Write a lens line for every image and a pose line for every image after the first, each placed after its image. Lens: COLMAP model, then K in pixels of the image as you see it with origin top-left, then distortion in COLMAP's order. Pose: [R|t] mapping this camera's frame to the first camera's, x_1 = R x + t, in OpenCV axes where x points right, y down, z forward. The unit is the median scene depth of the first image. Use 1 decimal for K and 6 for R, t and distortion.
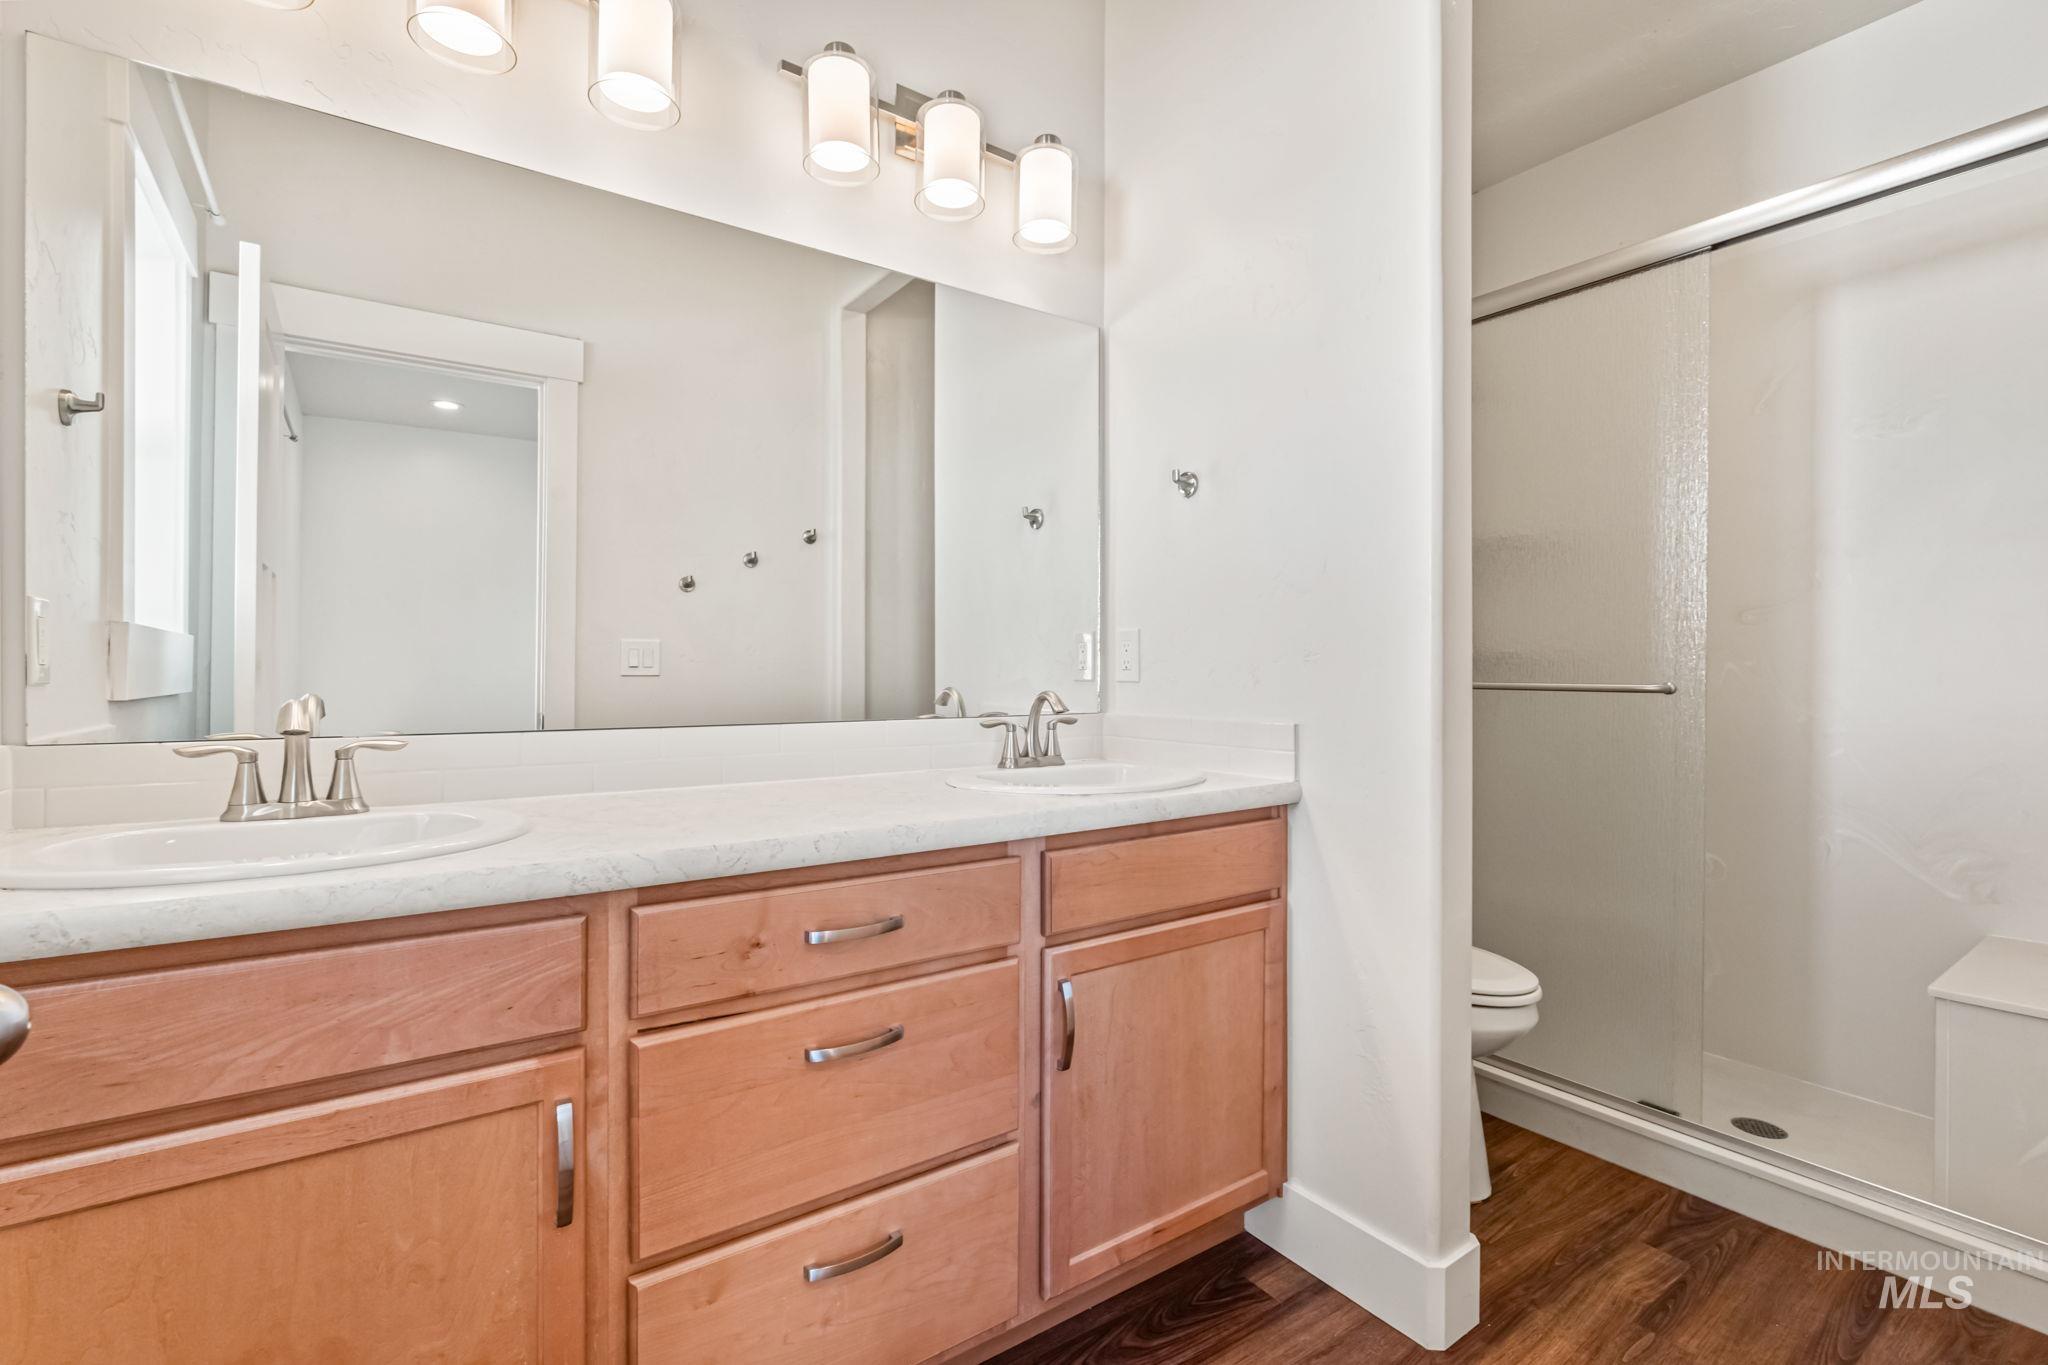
lens RADIAL K [[924.3, 0, 1028.5], [0, 924.3, 679.0], [0, 0, 1]] dist [-0.002300, -0.000517]
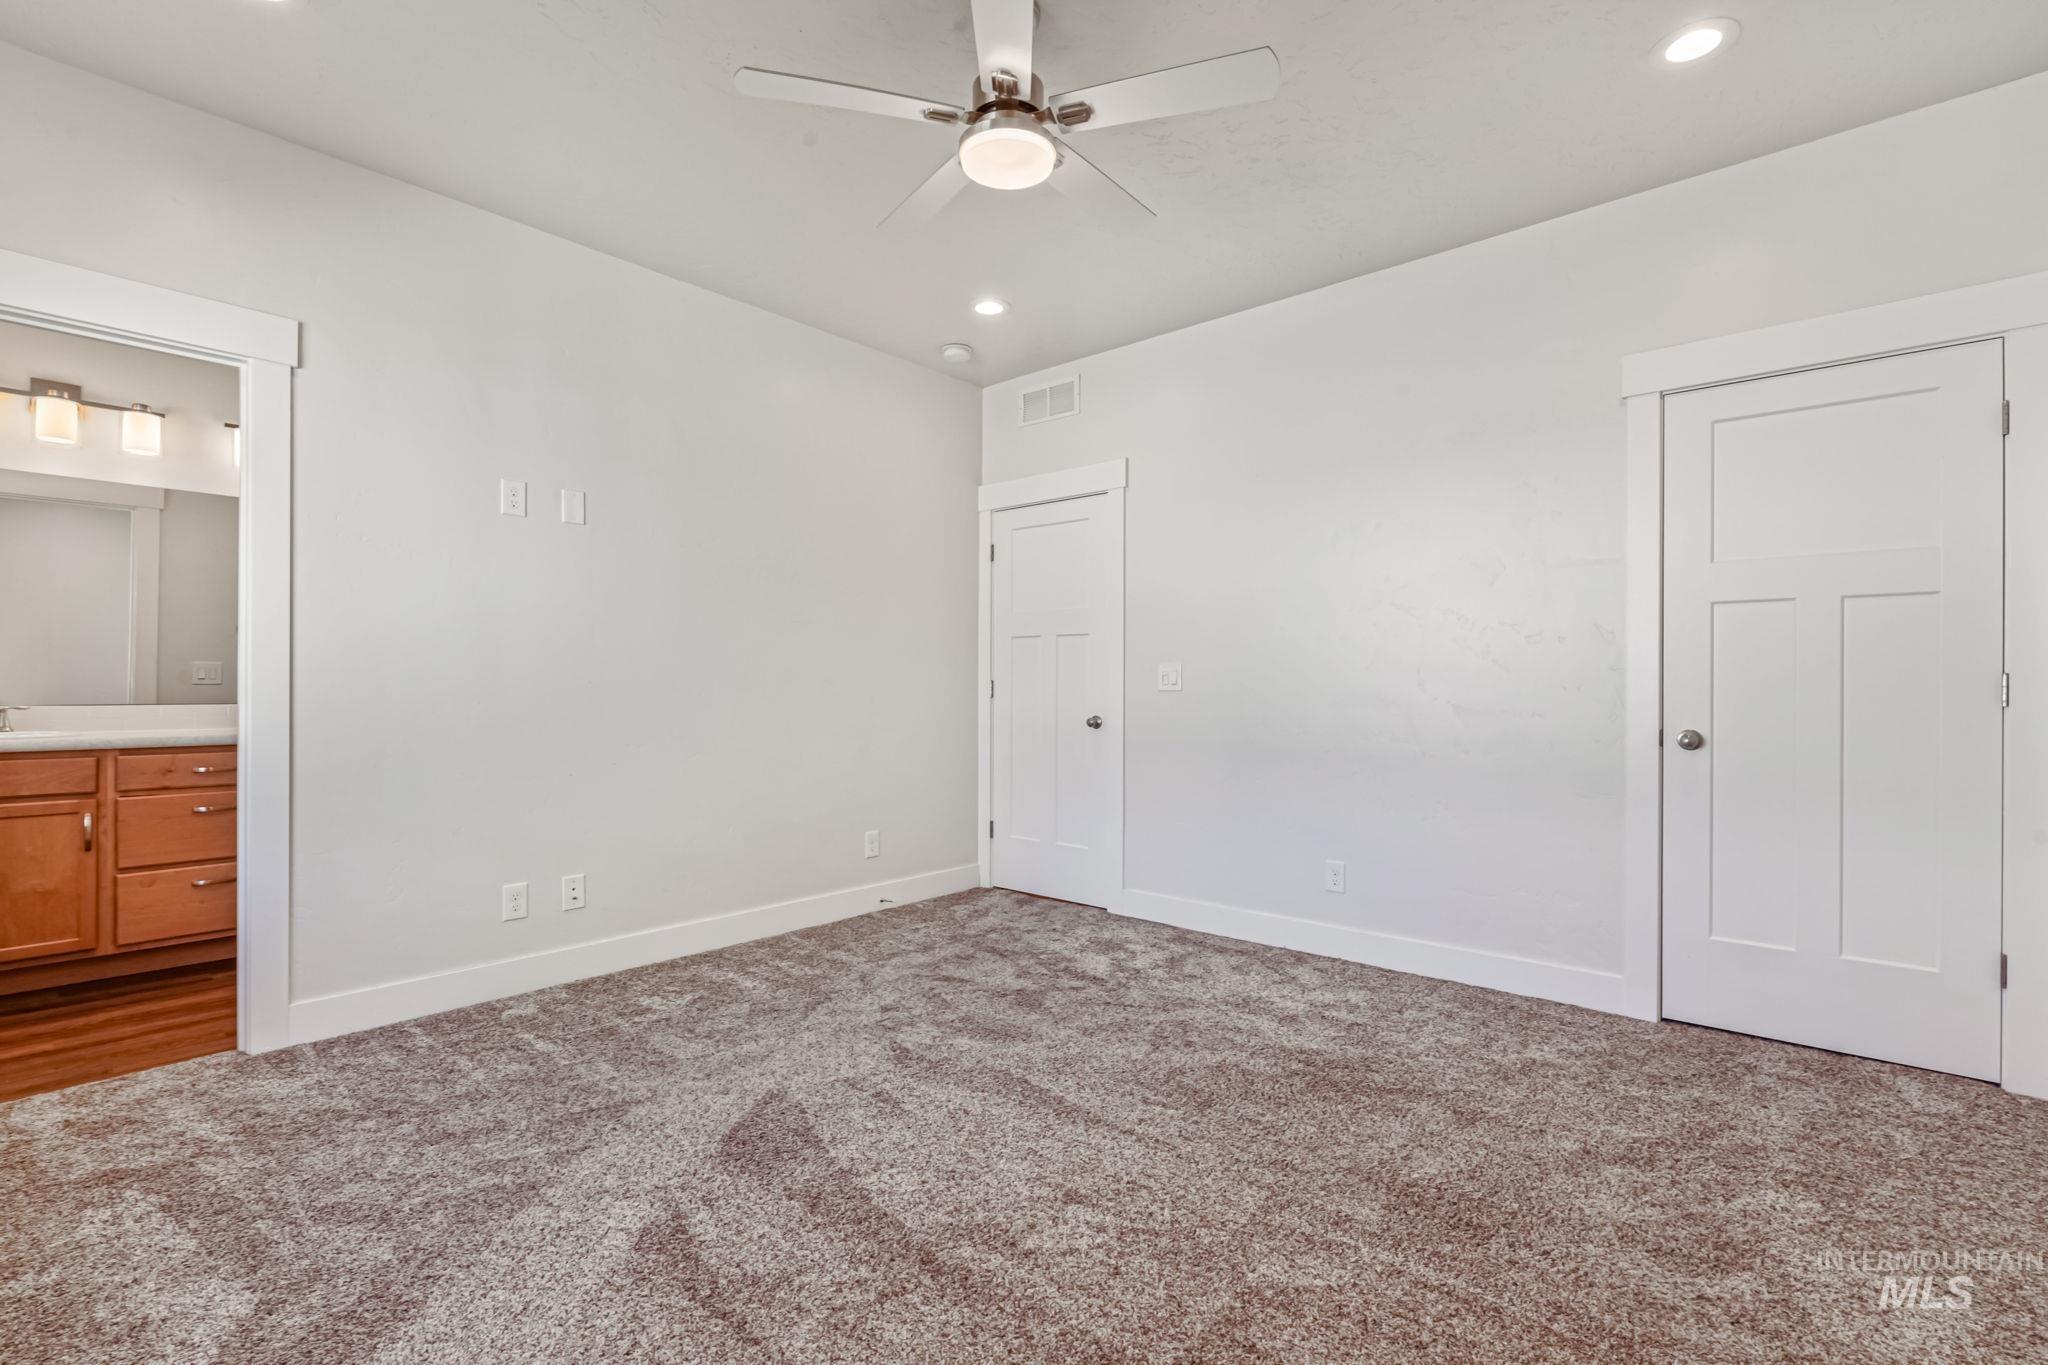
lens RADIAL K [[924.3, 0, 1019.9], [0, 924.3, 685.3], [0, 0, 1]] dist [-0.002300, -0.000517]
pose [[0.978464, -0.004801, 0.206364, 1.947716], [0.005609, 0.999979, -0.003332, 0.040025], [-0.206343, 0.004417, 0.978470, -2.720962]]
